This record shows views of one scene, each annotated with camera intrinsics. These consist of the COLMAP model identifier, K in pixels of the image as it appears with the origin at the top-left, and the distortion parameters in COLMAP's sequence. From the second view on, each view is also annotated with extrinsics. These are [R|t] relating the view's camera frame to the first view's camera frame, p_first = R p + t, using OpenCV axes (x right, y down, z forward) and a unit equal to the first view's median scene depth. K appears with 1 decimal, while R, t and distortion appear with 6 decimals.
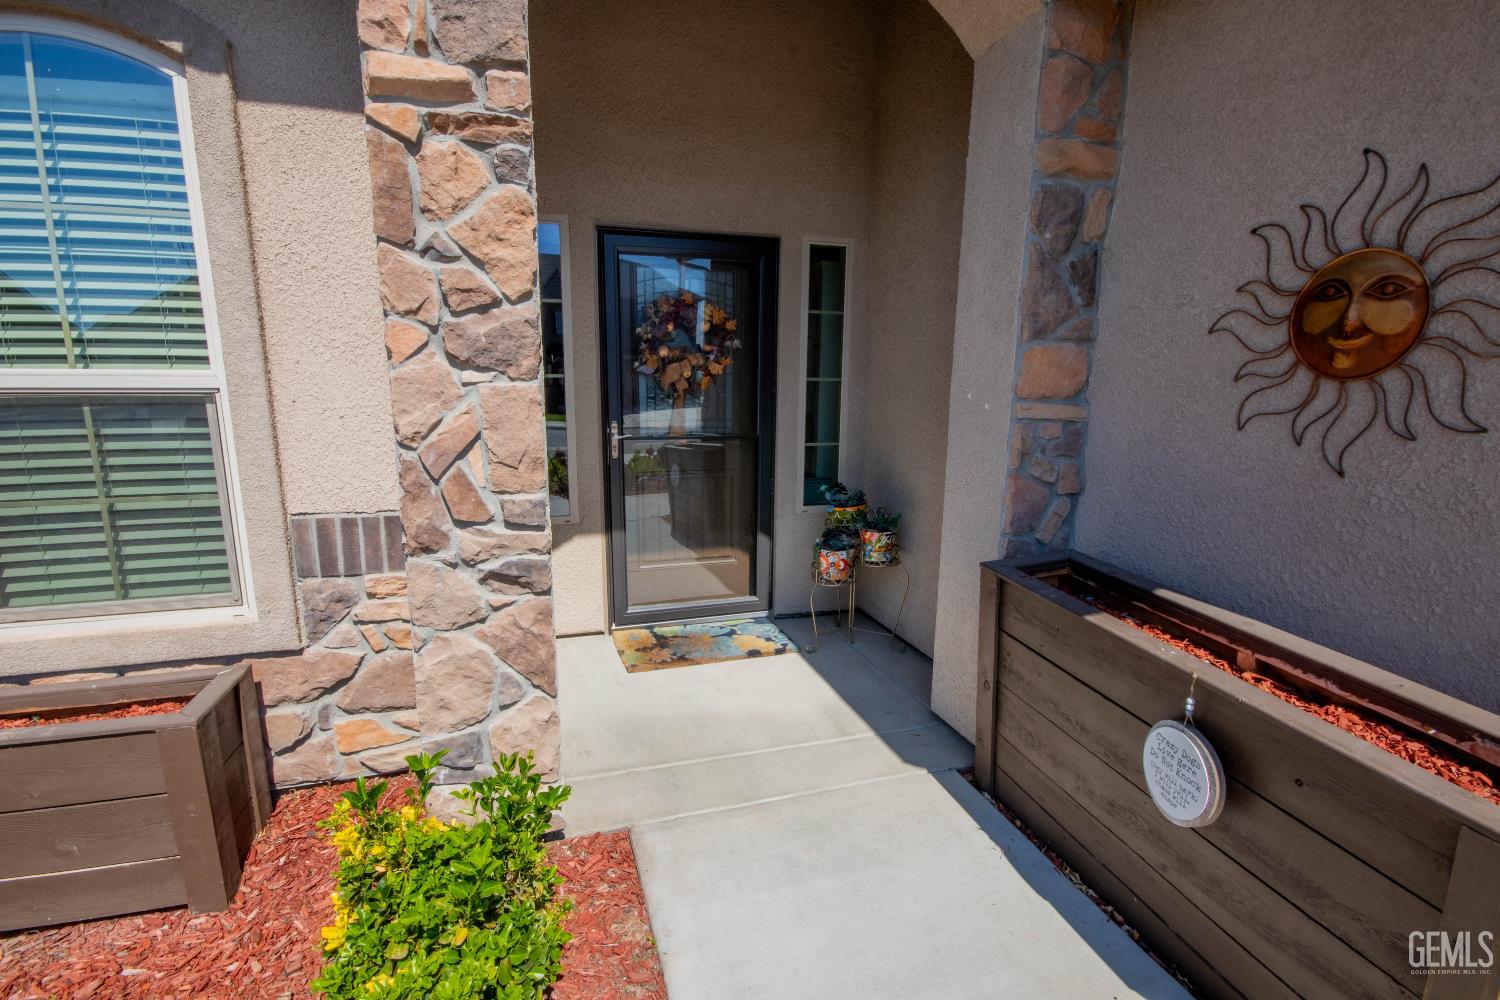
lens RADIAL K [[694.6, 0, 746.8], [0, 694.6, 503.9], [0, 0, 1]] dist [0.004963, -0.007781]
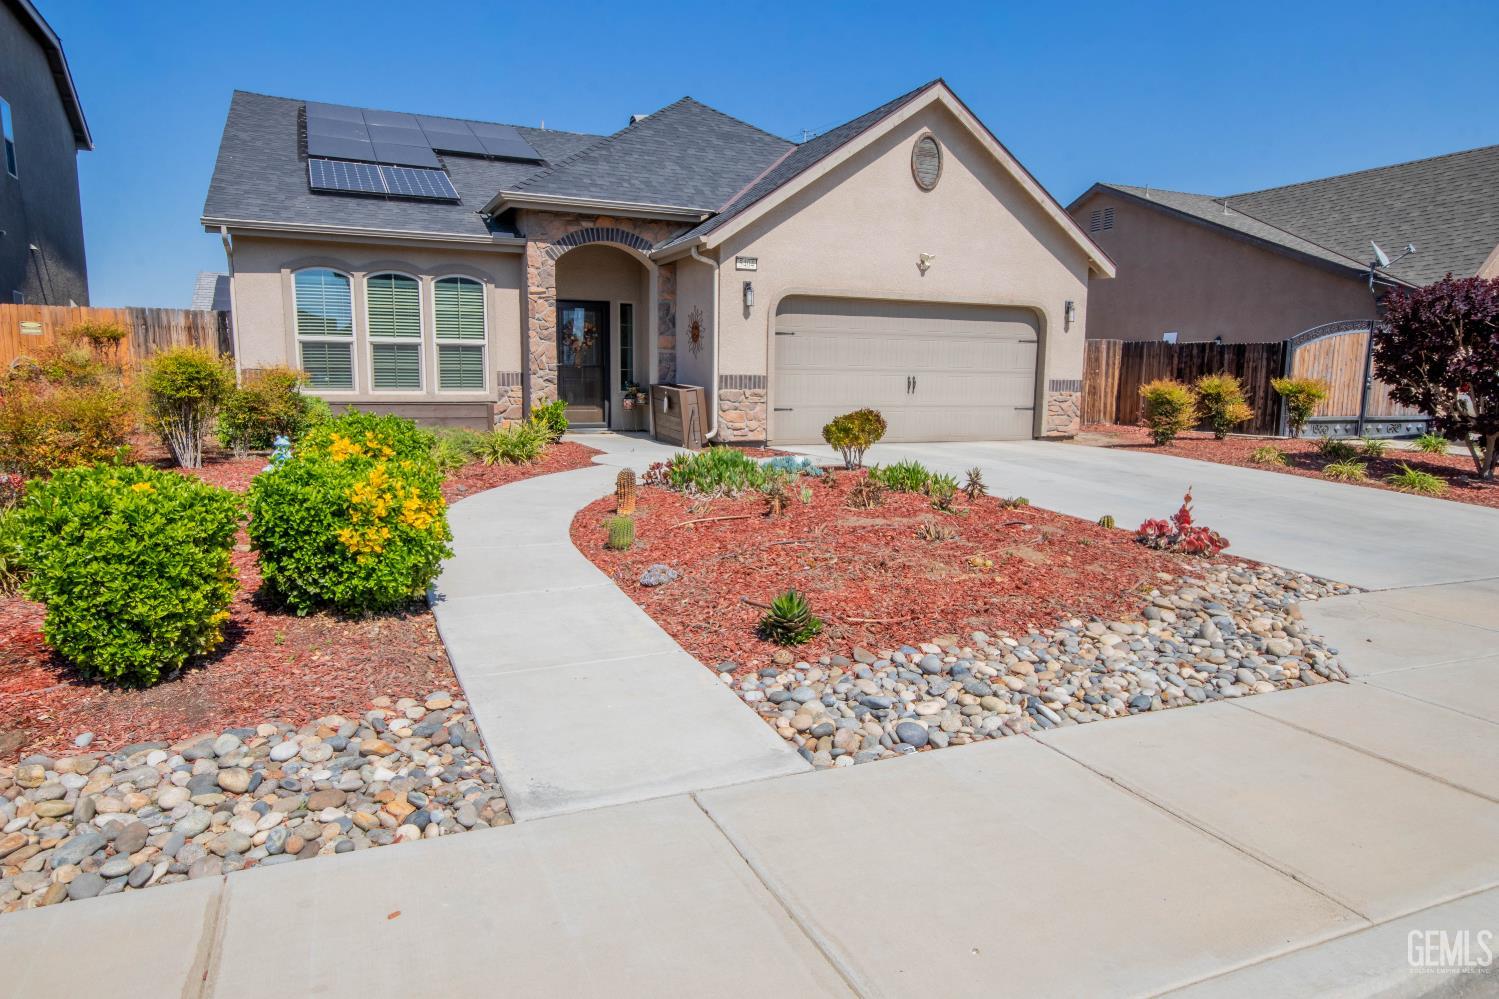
lens RADIAL K [[952.1, 0, 754.9], [0, 952.1, 495.2], [0, 0, 1]] dist [0.007492, 0.013461]
pose [[0.992388, -0.016732, 0.122008, 0.237445], [0.023602, 0.998203, -0.055079, 1.106767], [-0.120868, 0.057540, 0.991000, -4.921742]]
